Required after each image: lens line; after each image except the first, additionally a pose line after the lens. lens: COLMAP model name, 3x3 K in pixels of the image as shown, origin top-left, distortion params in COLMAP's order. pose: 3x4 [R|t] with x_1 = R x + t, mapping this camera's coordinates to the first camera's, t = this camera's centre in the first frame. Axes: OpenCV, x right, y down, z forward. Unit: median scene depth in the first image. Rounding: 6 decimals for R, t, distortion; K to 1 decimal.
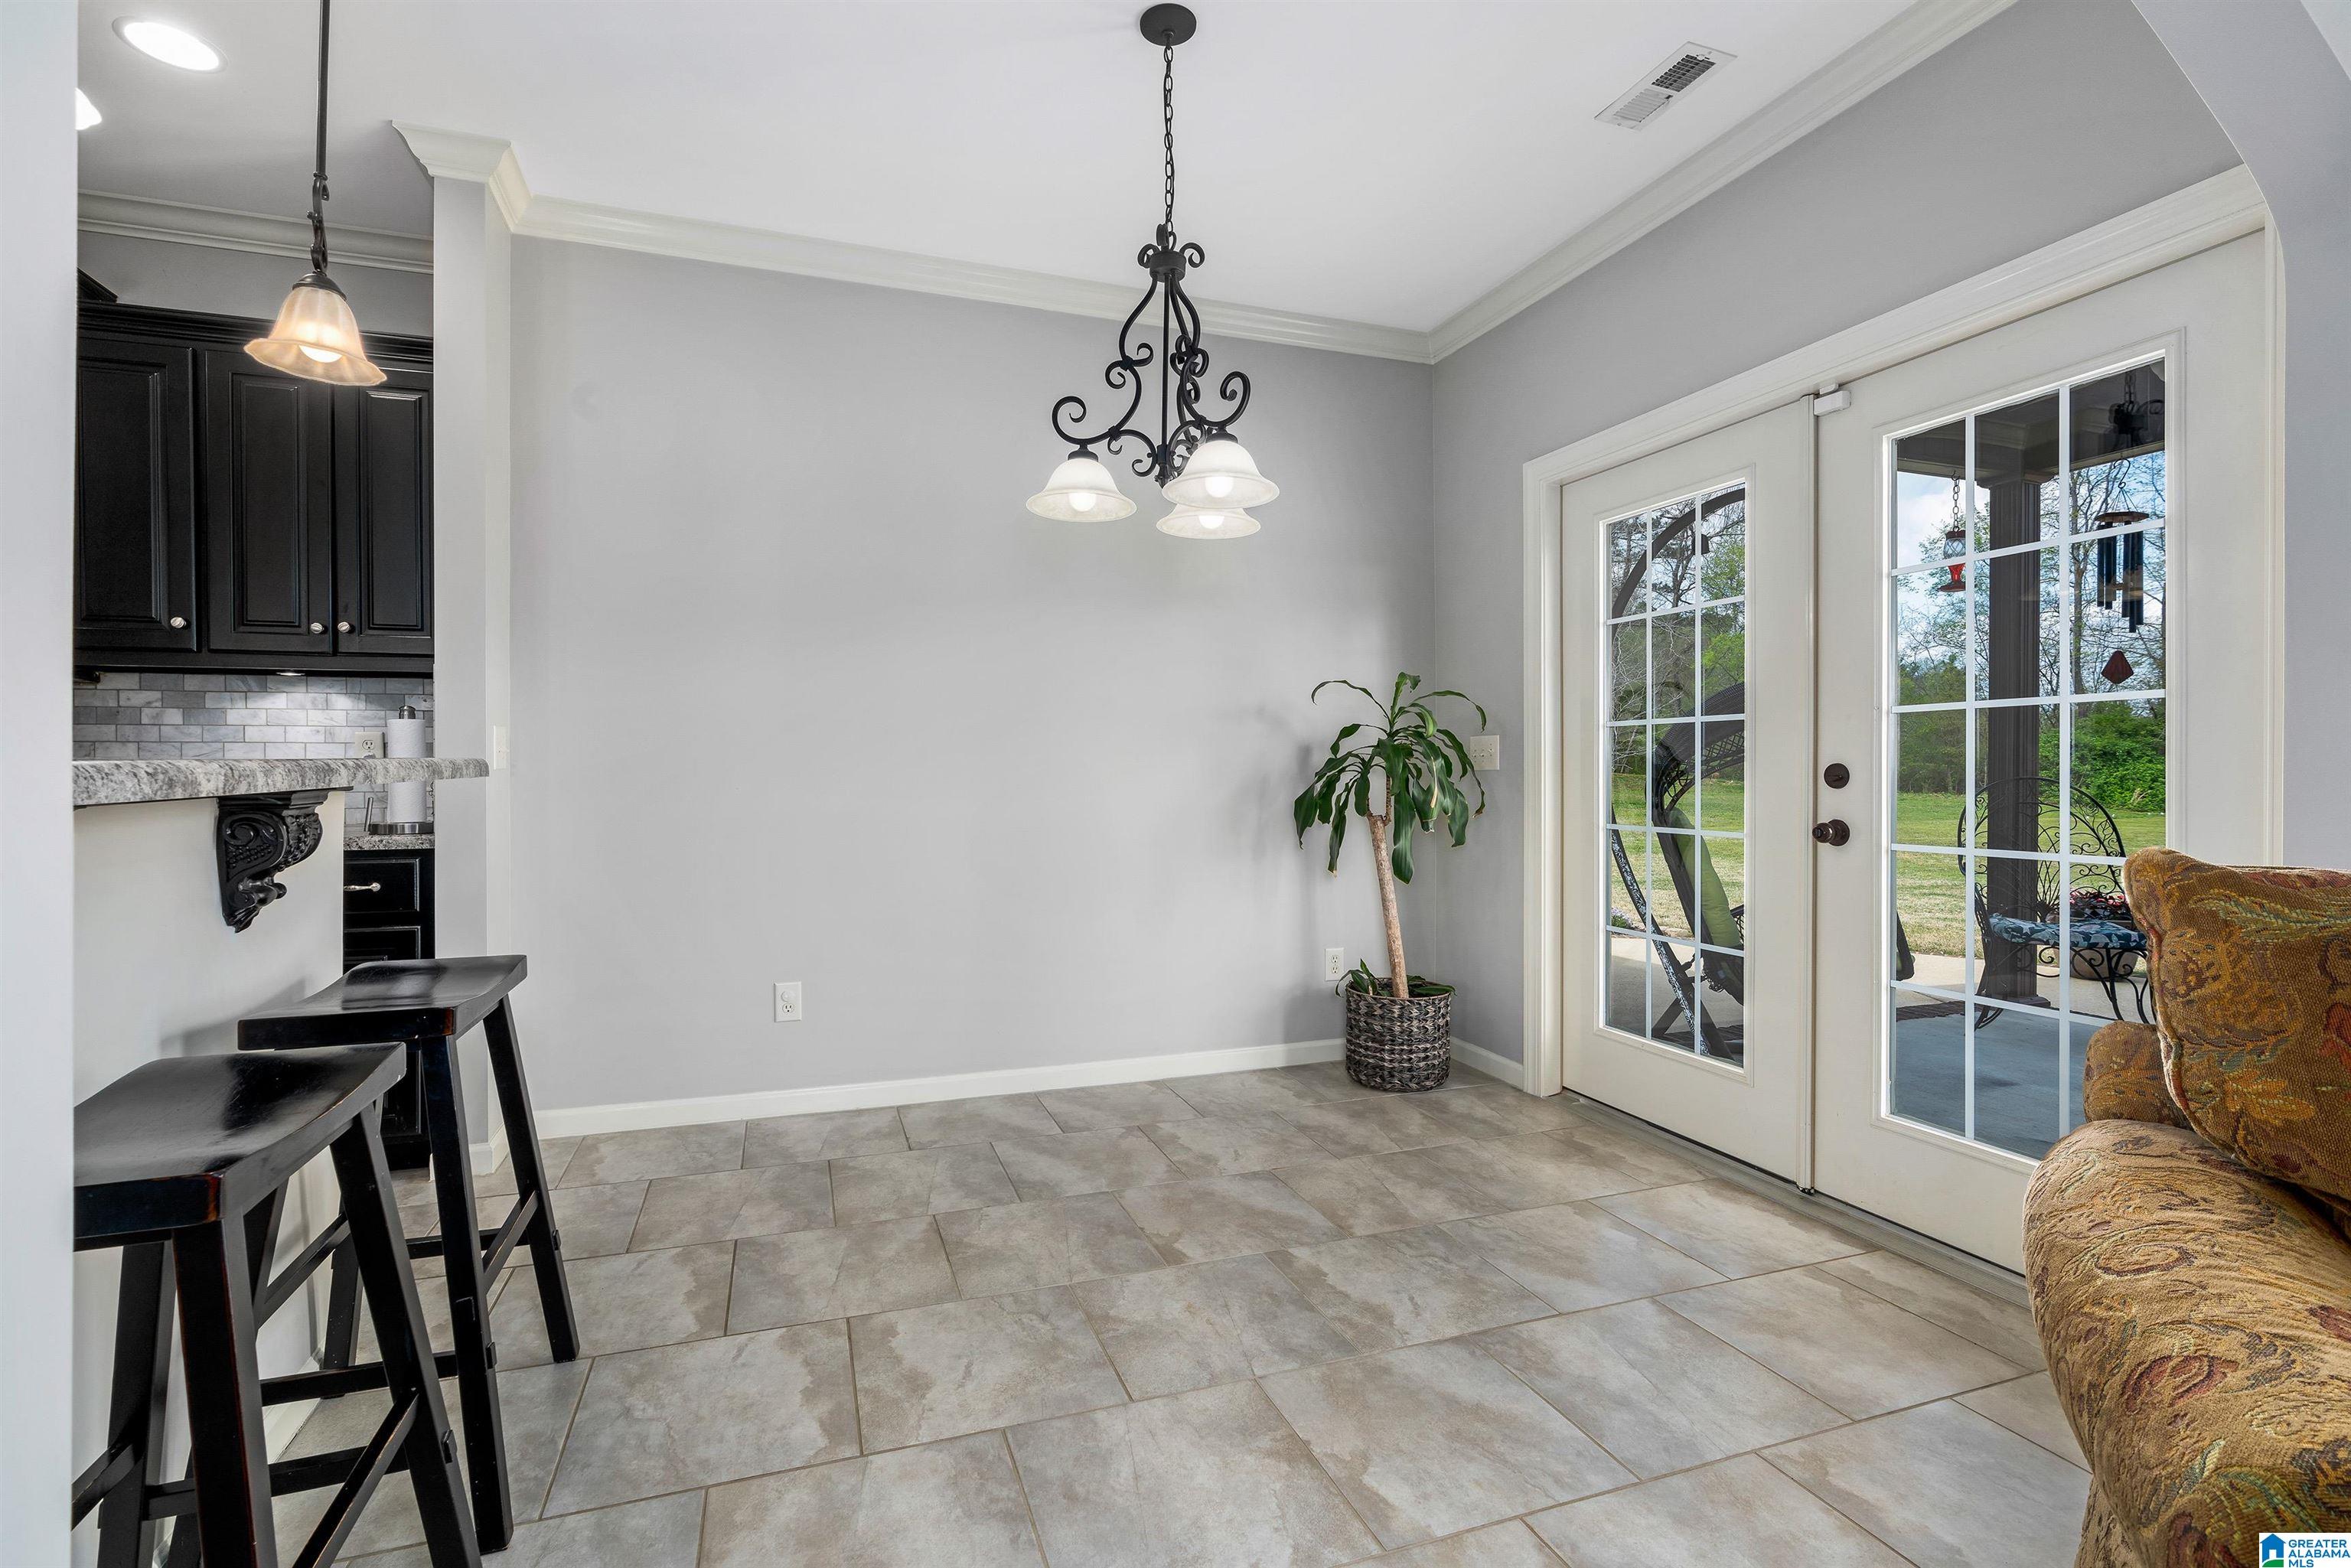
lens RADIAL K [[1061.7, 0, 1169.2], [0, 1061.7, 775.1], [0, 0, 1]] dist [0.000808, 0.000104]
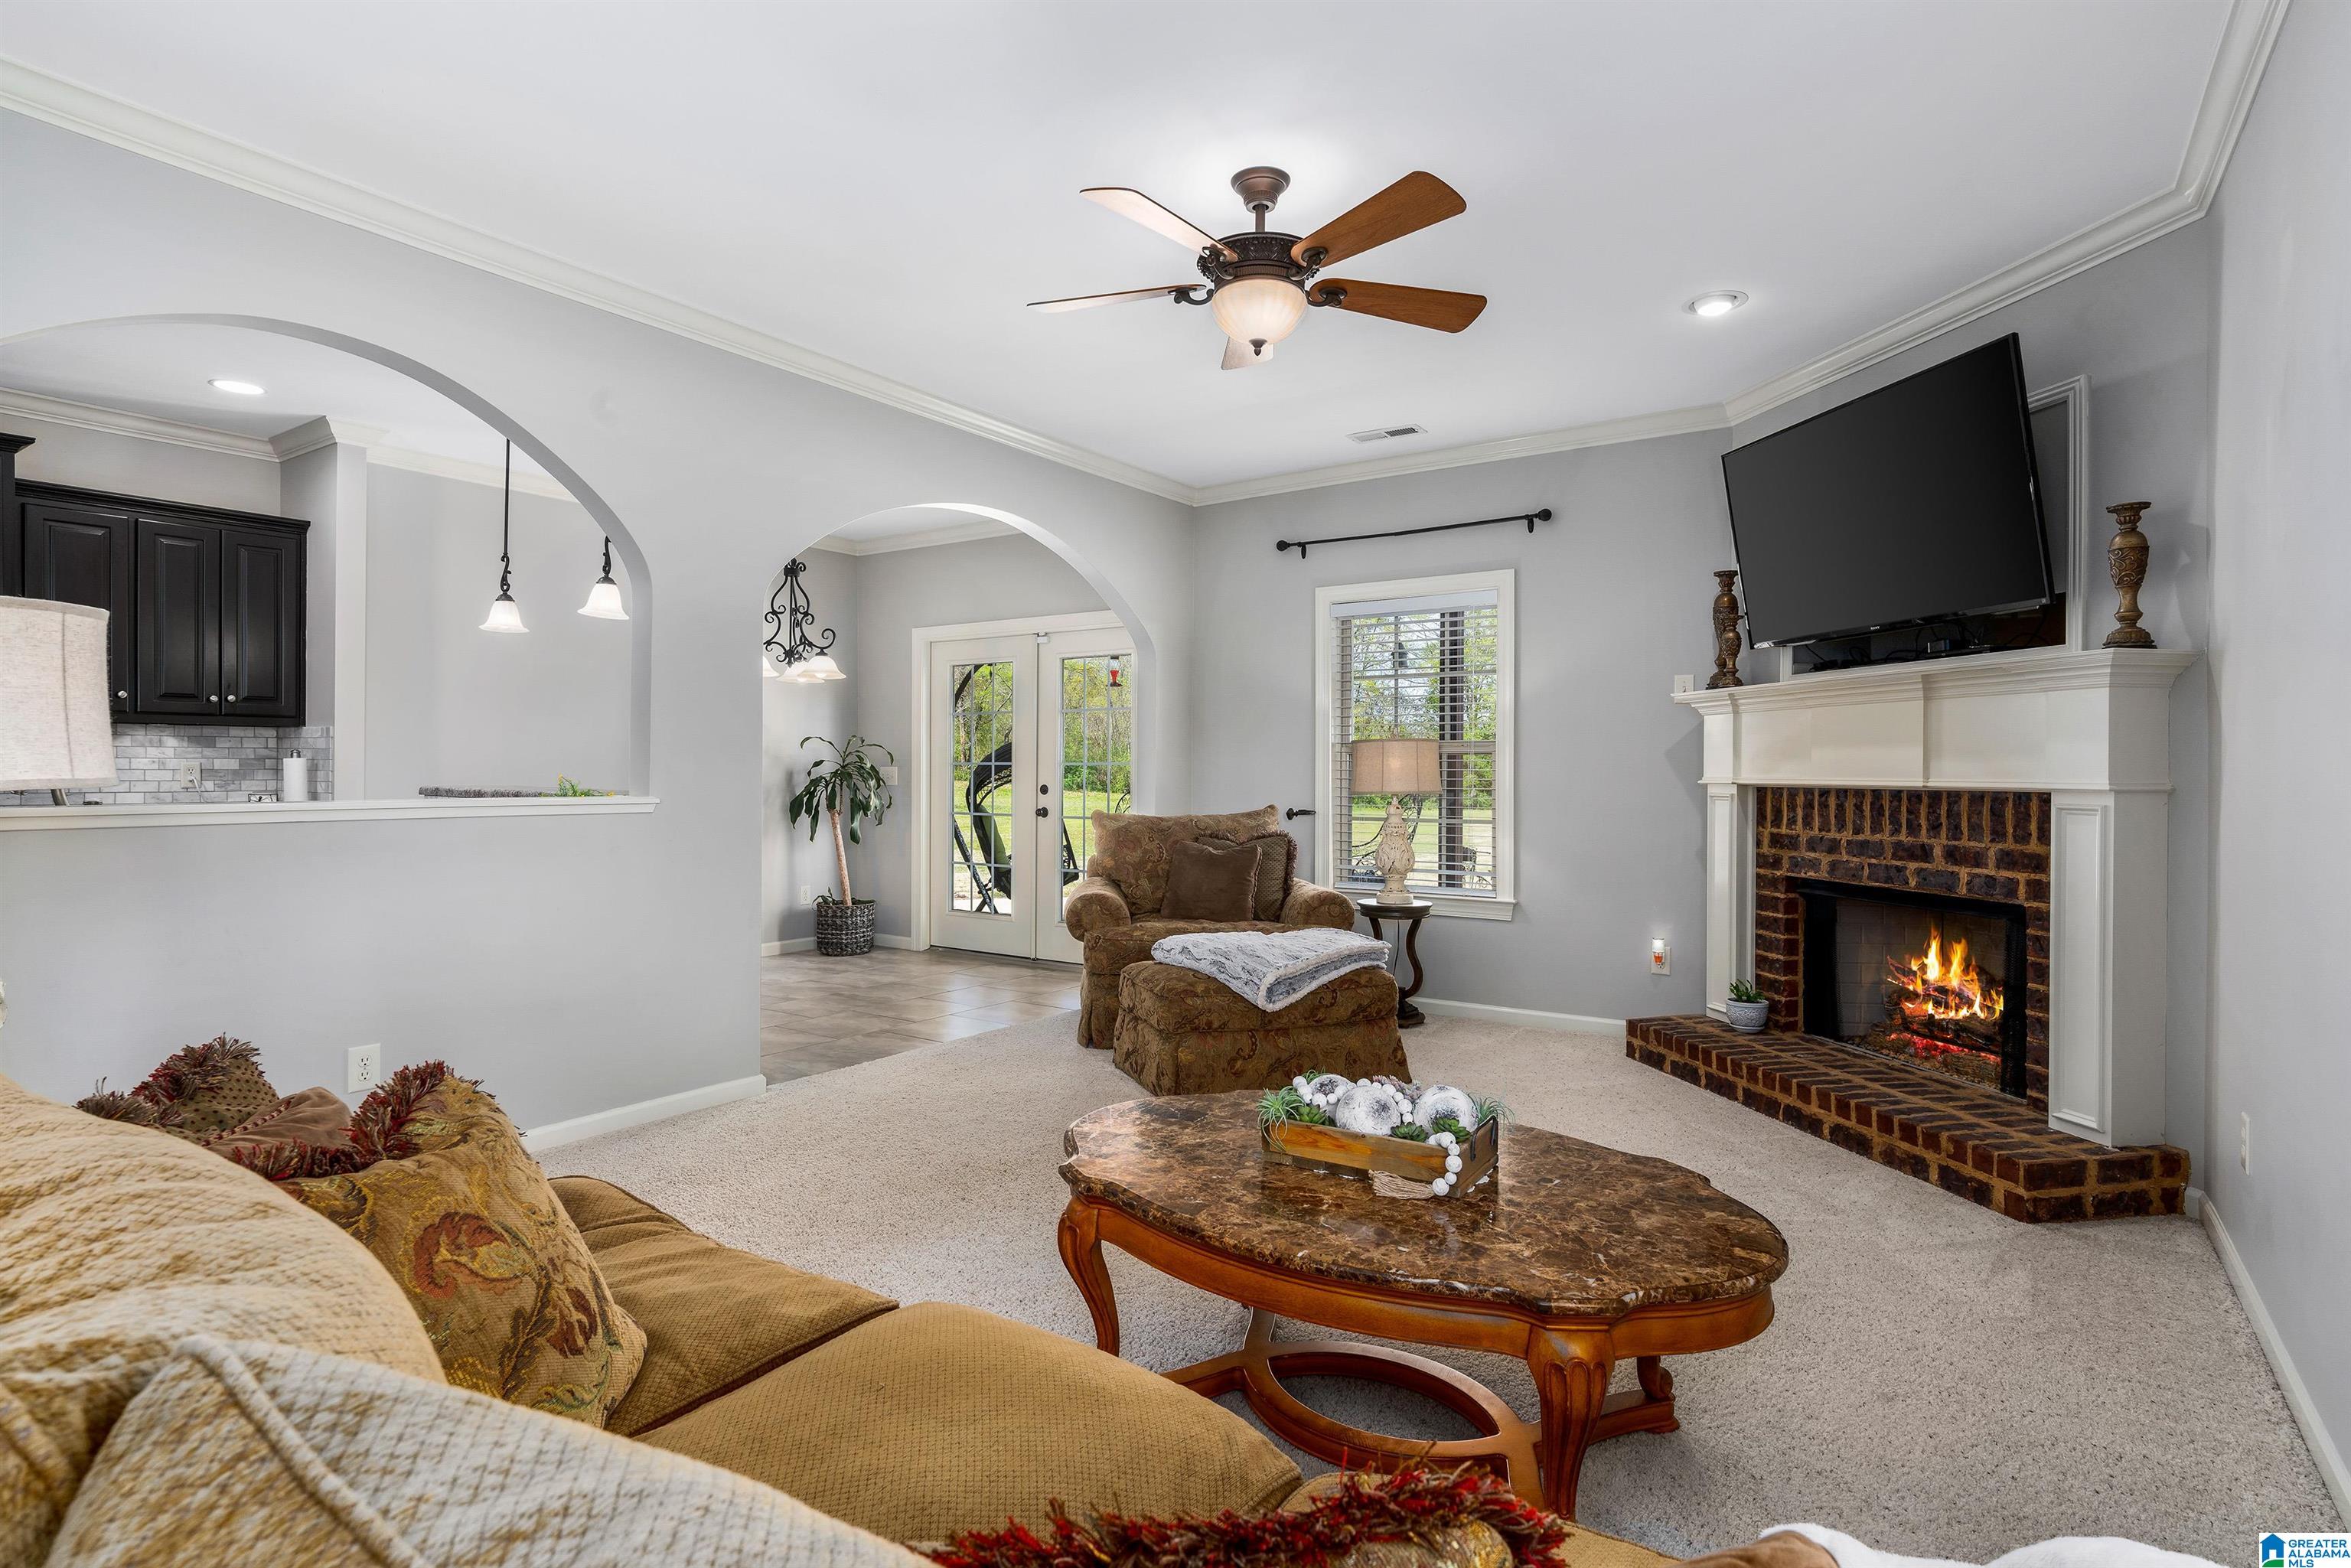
lens RADIAL K [[1198.3, 0, 1175.5], [0, 1198.3, 784.0], [0, 0, 1]] dist [-0.017180, 0.000301]
pose [[0.808169, -0.001048, 0.588949, -0.631188], [-0.003346, 0.999974, 0.006372, -0.025502], [-0.588941, -0.007120, 0.808145, -1.178092]]
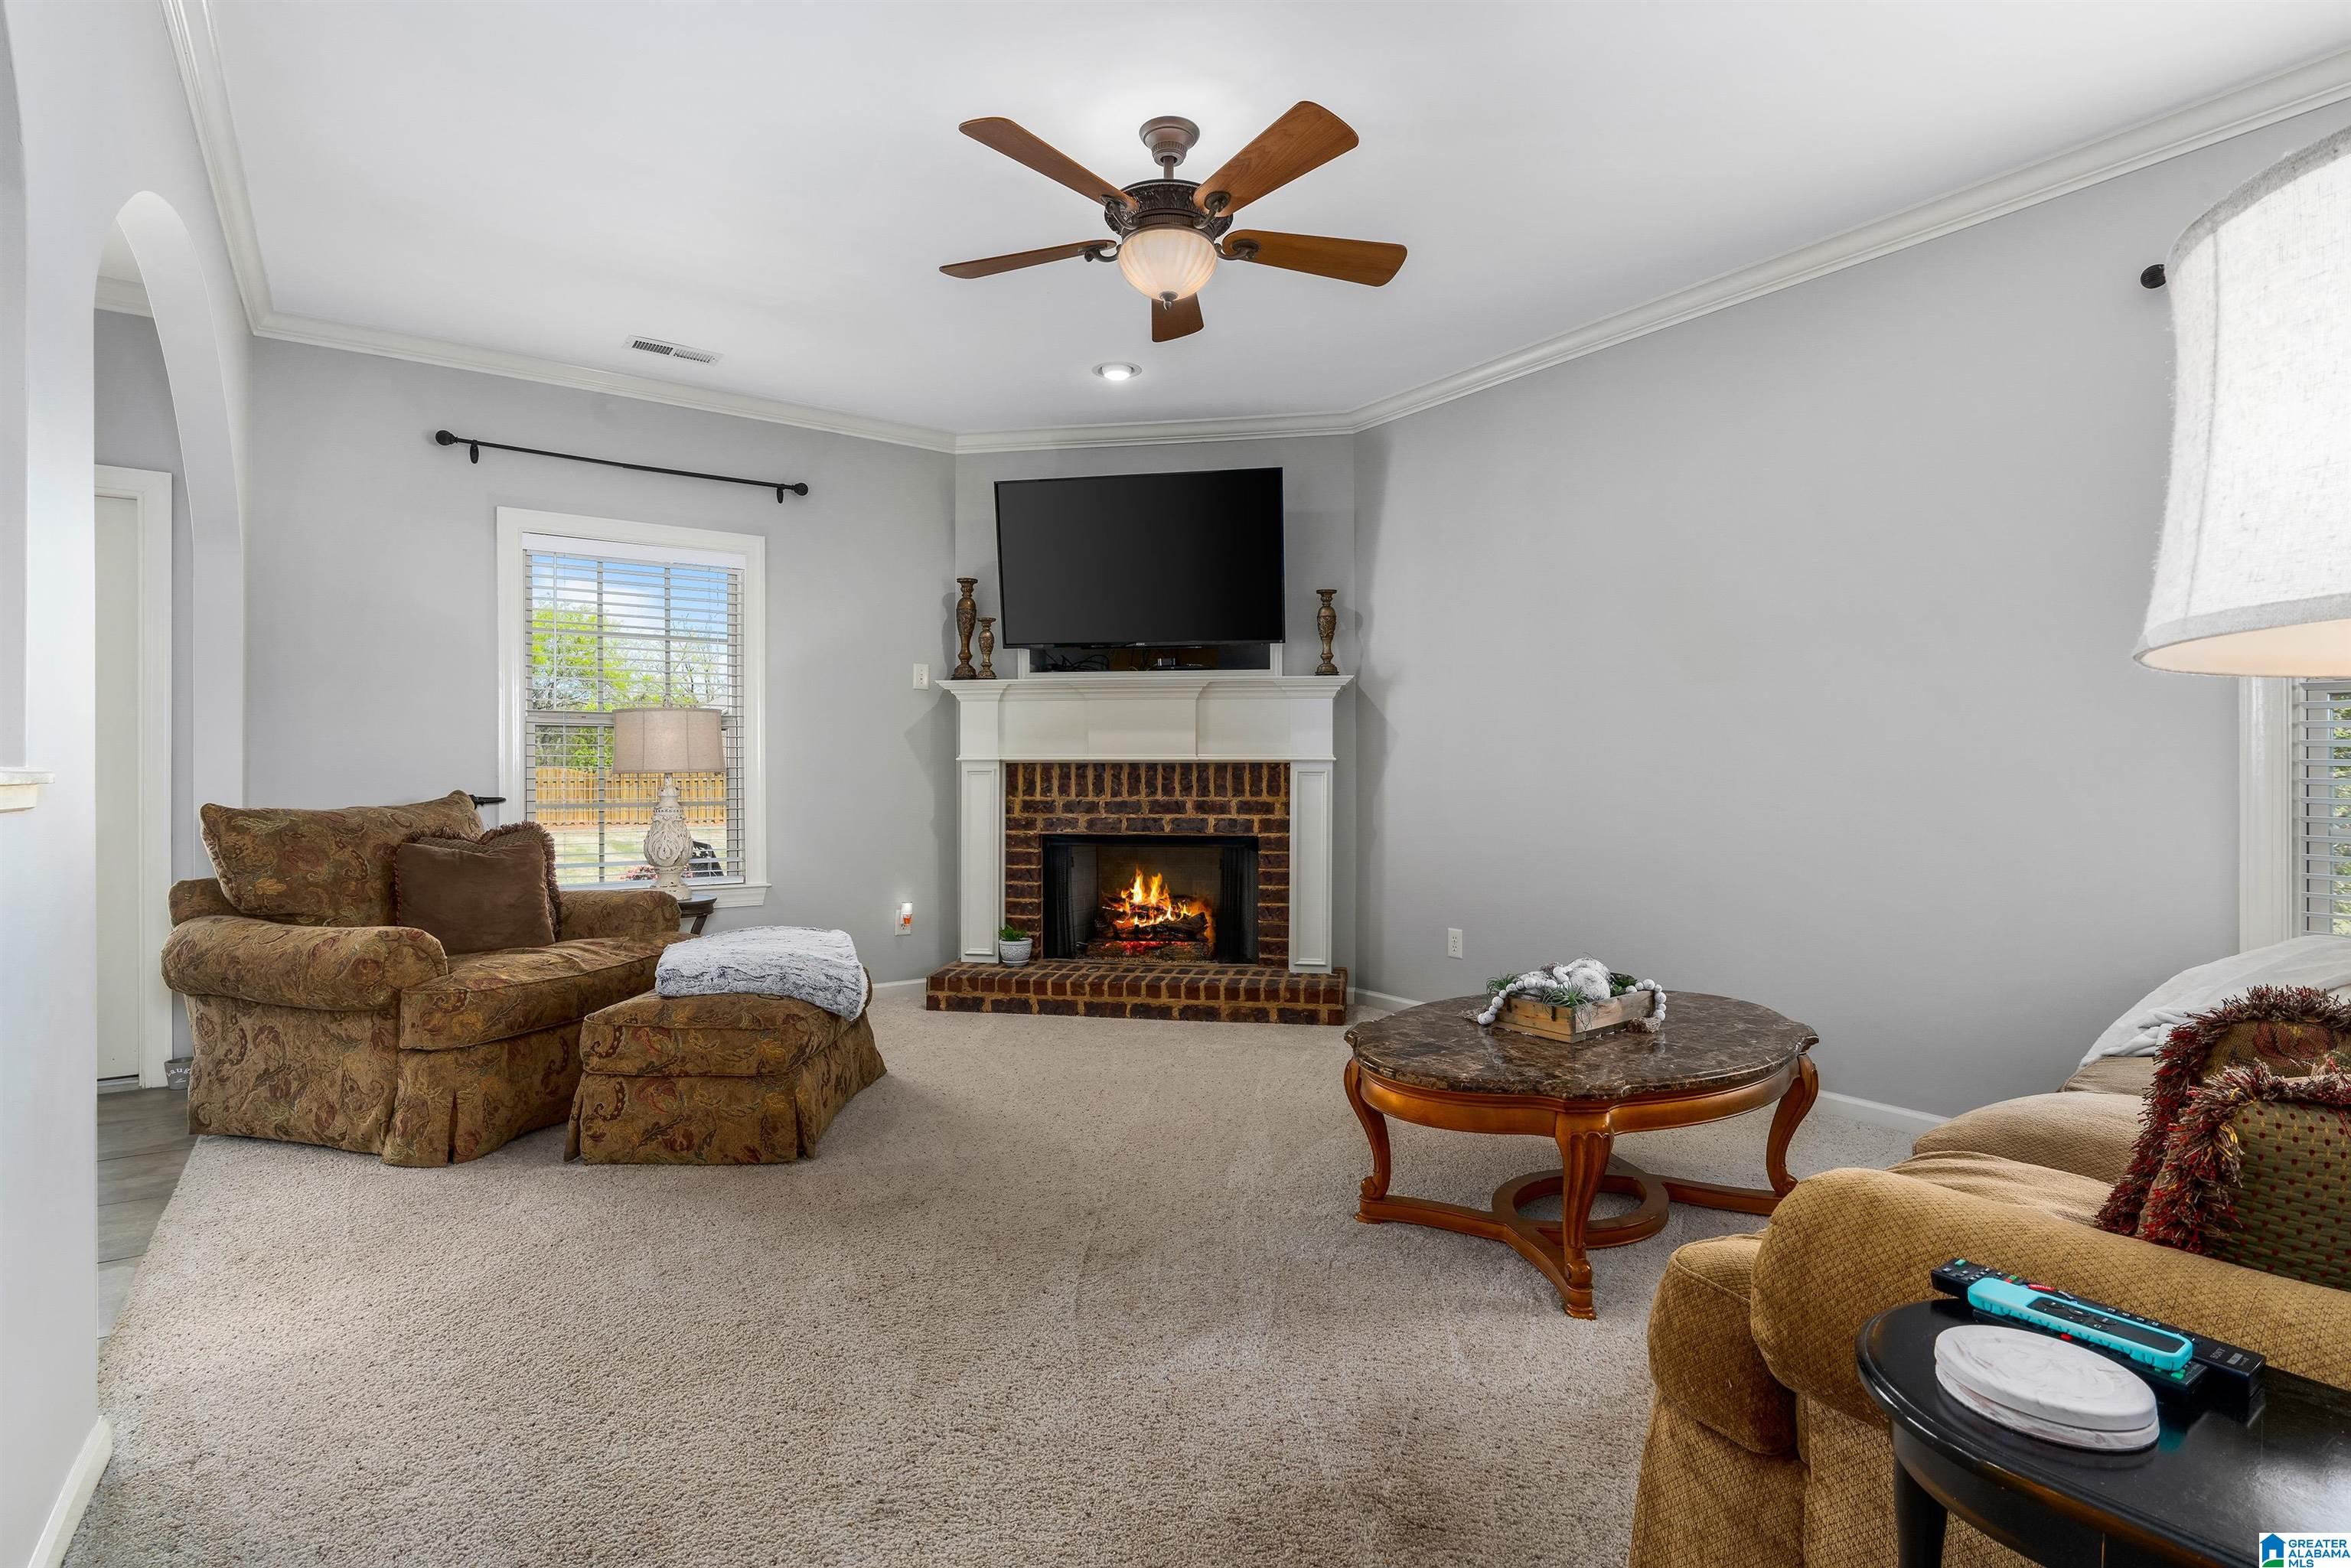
lens RADIAL K [[1157.0, 0, 1184.4], [0, 1157.0, 778.1], [0, 0, 1]] dist [-0.000066, 0.000119]
pose [[-0.275702, -0.002410, 0.961240, -0.918002], [0.002844, 0.999990, 0.003323, 0.003045], [-0.961239, 0.003650, -0.275692, -0.172381]]
